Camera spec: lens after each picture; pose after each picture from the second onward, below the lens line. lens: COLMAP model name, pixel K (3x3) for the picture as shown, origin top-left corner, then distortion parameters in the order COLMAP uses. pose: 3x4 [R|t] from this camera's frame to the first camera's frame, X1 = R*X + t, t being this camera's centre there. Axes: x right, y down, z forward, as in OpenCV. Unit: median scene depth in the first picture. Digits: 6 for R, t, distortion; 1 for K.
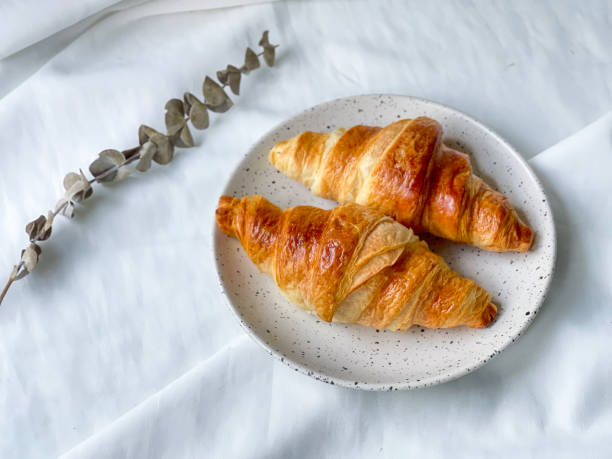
lens RADIAL K [[1161.3, 0, 305.3], [0, 1161.3, 241.9], [0, 0, 1]] dist [0.120337, 0.252650]
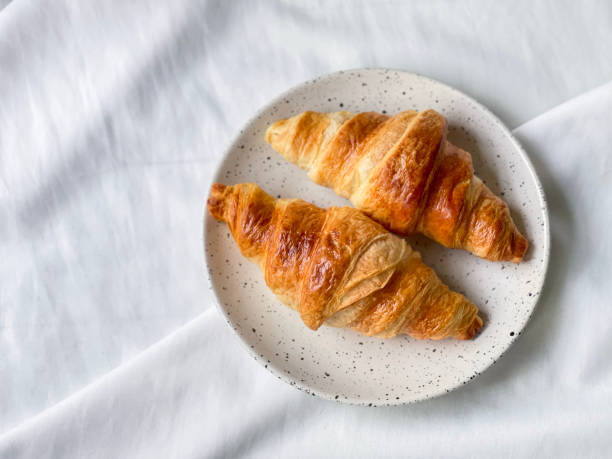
lens RADIAL K [[1161.3, 0, 305.3], [0, 1161.3, 241.9], [0, 0, 1]] dist [0.120337, 0.252650]
pose [[0.997825, 0.064251, 0.014731, -0.007283], [-0.065784, 0.956311, 0.284853, -0.283329], [0.004215, -0.285203, 0.958458, 0.055486]]
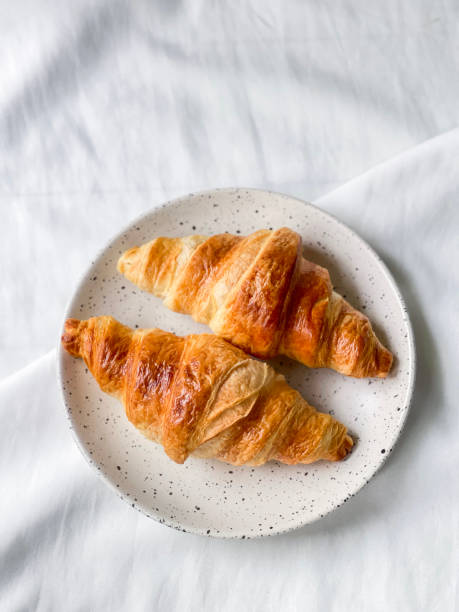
lens RADIAL K [[1161.3, 0, 229.5], [0, 1161.3, 306.0], [0, 0, 1]] dist [0.120337, 0.252650]
pose [[0.999157, -0.008502, 0.040150, 0.022344], [-0.002419, 0.964408, 0.264408, -0.309402], [-0.040969, -0.264282, 0.963575, 0.089399]]
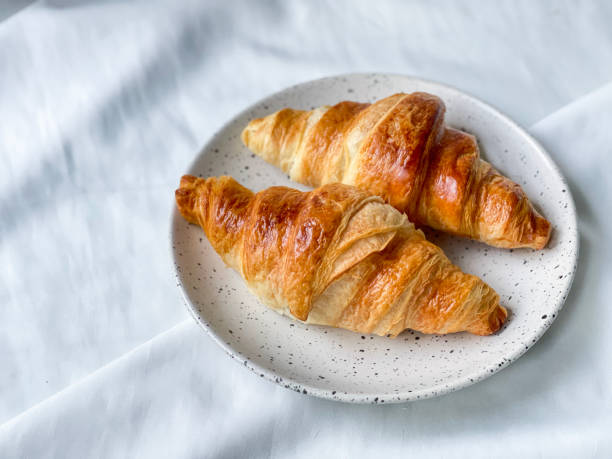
lens RADIAL K [[1161.3, 0, 305.3], [0, 1161.3, 241.9], [0, 0, 1]] dist [0.120337, 0.252650]
pose [[0.999615, 0.026489, -0.008272, 0.026103], [-0.027162, 0.995010, -0.096010, 0.090446], [0.005687, 0.096198, 0.995346, 0.165452]]
